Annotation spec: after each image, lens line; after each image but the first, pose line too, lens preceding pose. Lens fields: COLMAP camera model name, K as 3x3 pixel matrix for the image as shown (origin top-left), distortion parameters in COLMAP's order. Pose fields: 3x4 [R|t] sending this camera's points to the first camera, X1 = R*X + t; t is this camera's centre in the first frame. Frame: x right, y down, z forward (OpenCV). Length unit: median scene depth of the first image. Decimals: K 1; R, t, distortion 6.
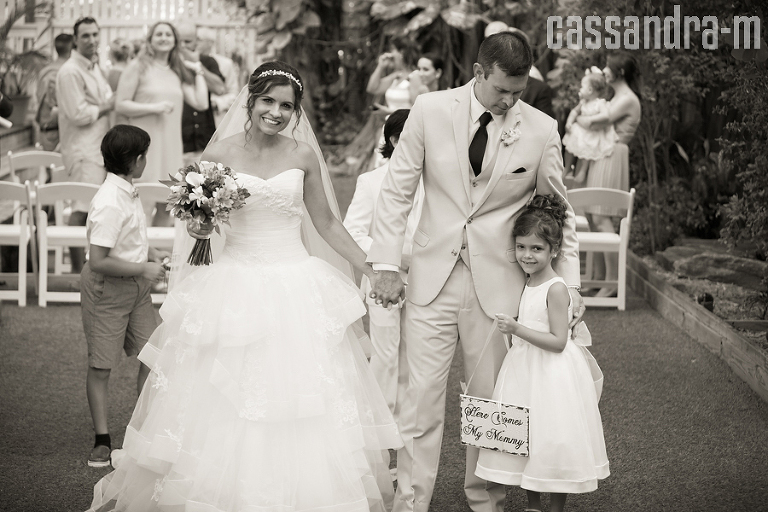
lens RADIAL K [[1624.7, 0, 386.0], [0, 1624.7, 255.3], [0, 0, 1]] dist [-0.352006, 0.000000]
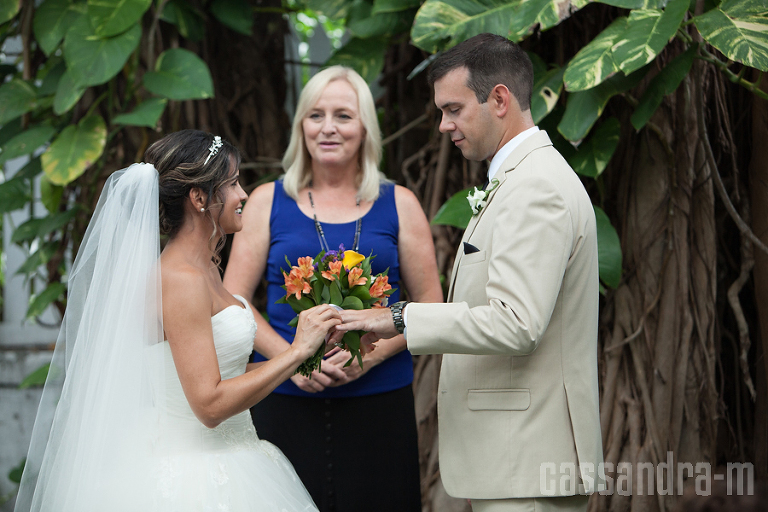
lens RADIAL K [[2673.0, 0, 384.0], [0, 2673.0, 254.7], [0, 0, 1]] dist [0.803004, 0.000000]
pose [[0.999169, -0.023834, 0.033057, -0.030418], [0.027825, 0.991629, -0.126085, -0.063408], [-0.029776, 0.126900, 0.991469, 0.600434]]
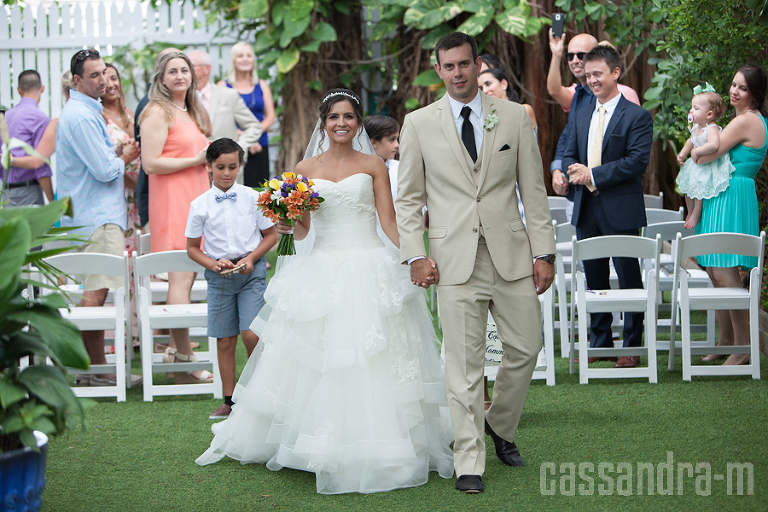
lens RADIAL K [[2333.3, 0, 382.1], [0, 2333.3, 255.1], [0, 0, 1]] dist [-0.052577, 0.000000]
pose [[0.999097, -0.042484, -0.000061, -0.025528], [0.042446, 0.998251, -0.041155, 0.007055], [0.001809, 0.041116, 0.999153, -0.116263]]
